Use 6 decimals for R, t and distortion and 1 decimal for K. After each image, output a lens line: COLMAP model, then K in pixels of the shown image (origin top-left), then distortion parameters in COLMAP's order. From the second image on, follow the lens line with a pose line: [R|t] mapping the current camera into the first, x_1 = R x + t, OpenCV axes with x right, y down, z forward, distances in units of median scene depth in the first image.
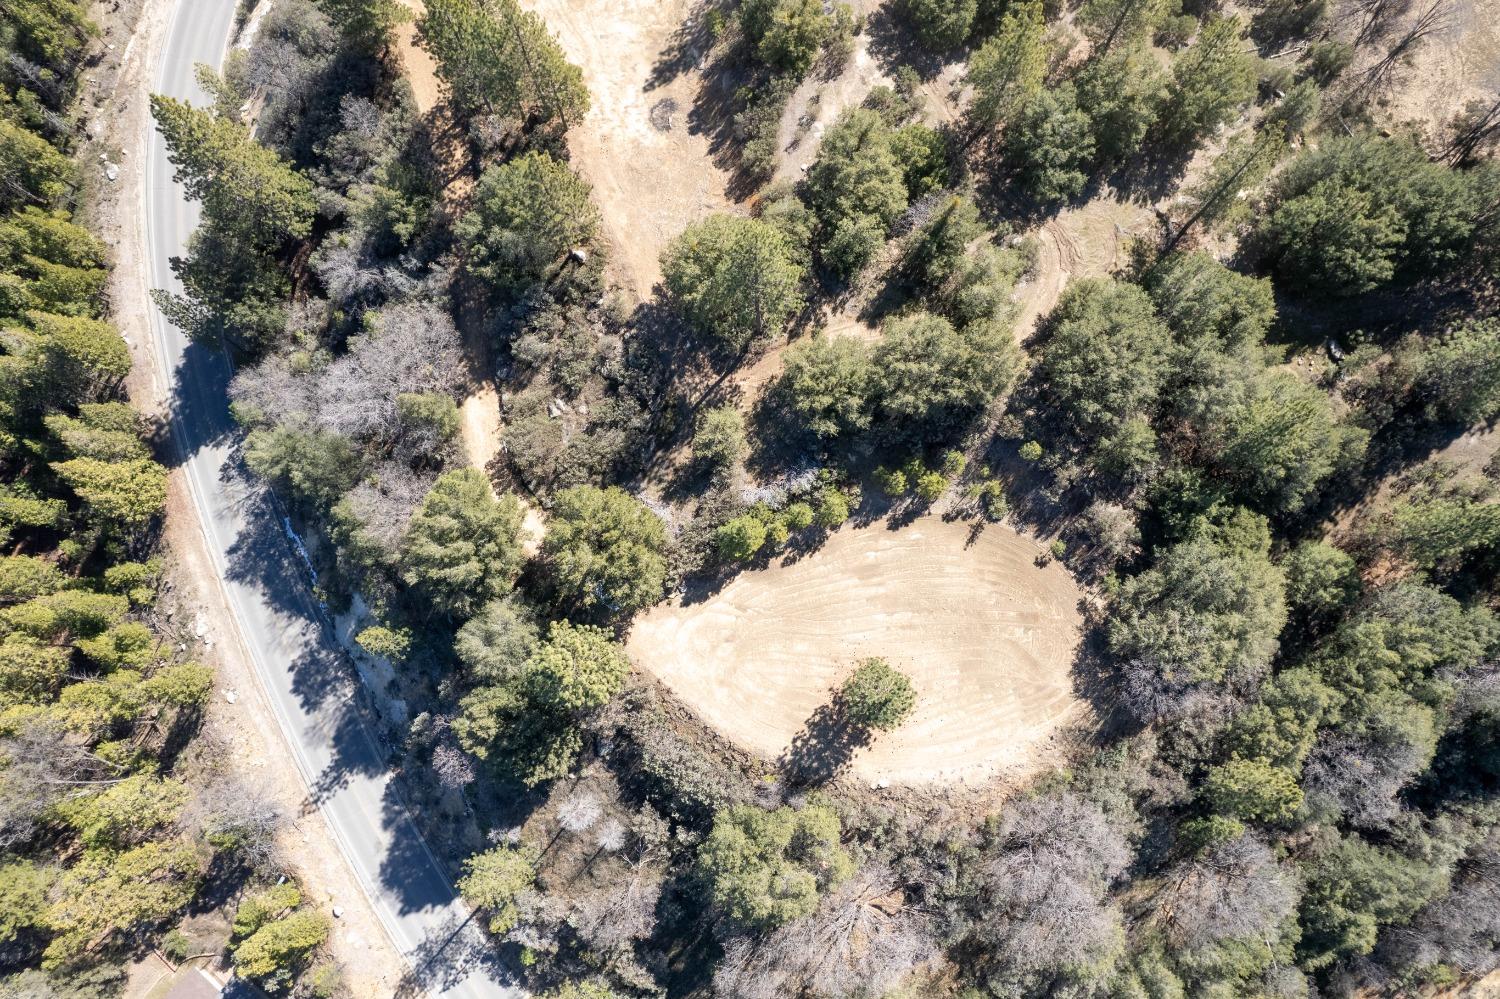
lens RADIAL K [[956.6, 0, 750.0], [0, 956.6, 499.5], [0, 0, 1]] dist [-0.001092, -0.000223]
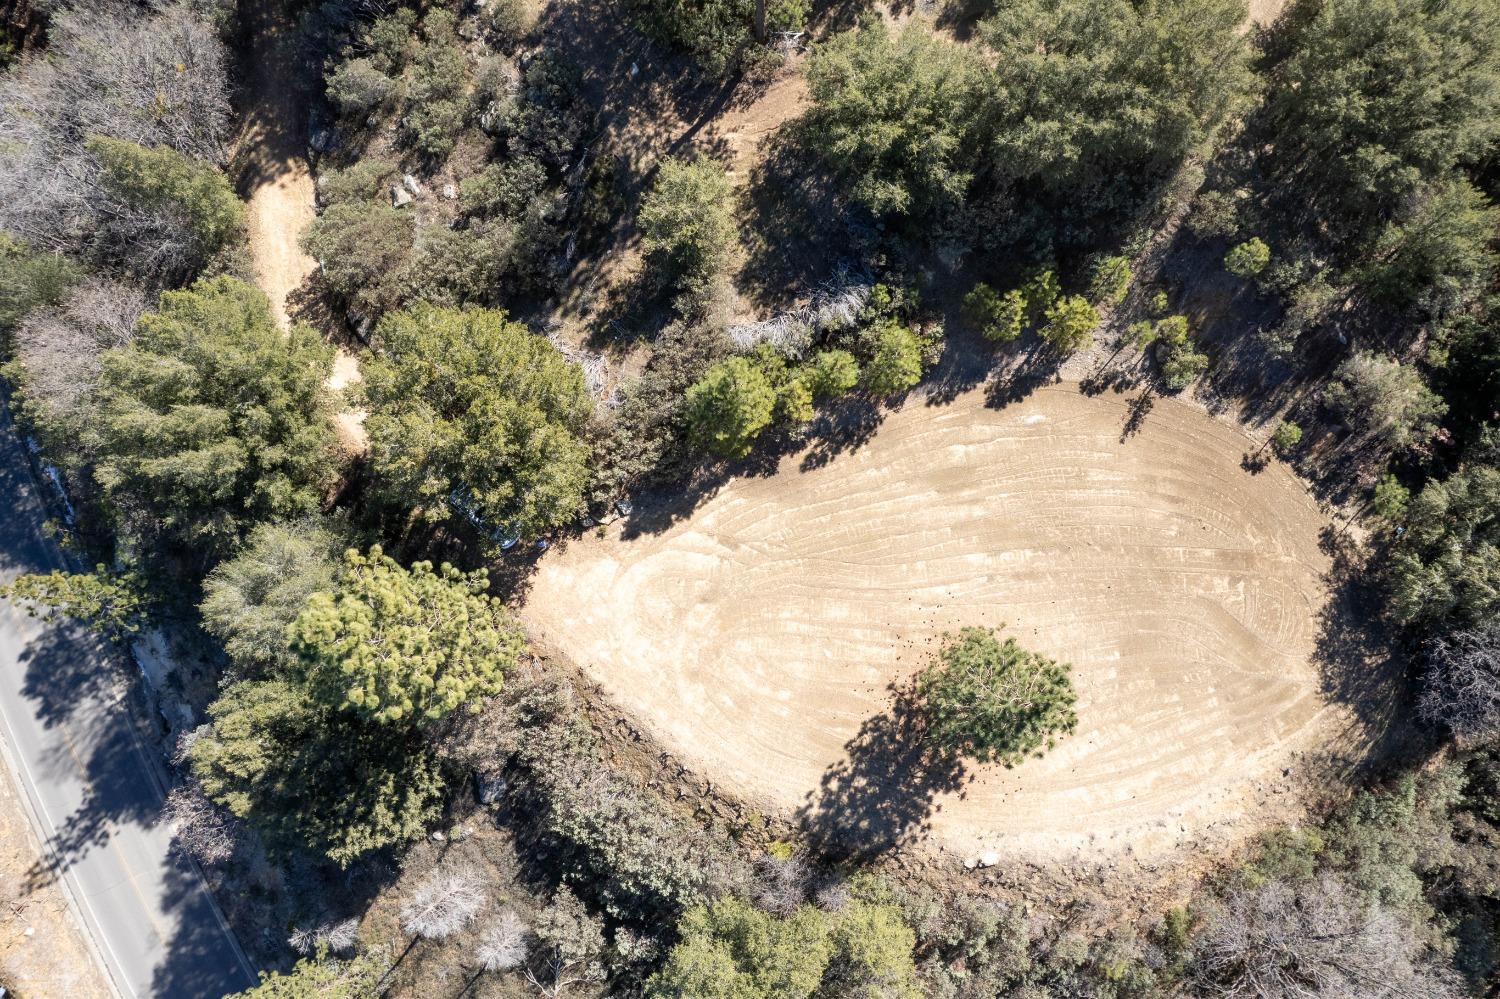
lens RADIAL K [[943.4, 0, 750.0], [0, 943.4, 499.5], [0, 0, 1]] dist [-0.058473, 0.074563]
pose [[1.000000, 0.000191, 0.000261, 0.002770], [-0.000189, 0.999955, -0.009505, 0.095027], [-0.000262, 0.009505, 0.999955, 0.454314]]
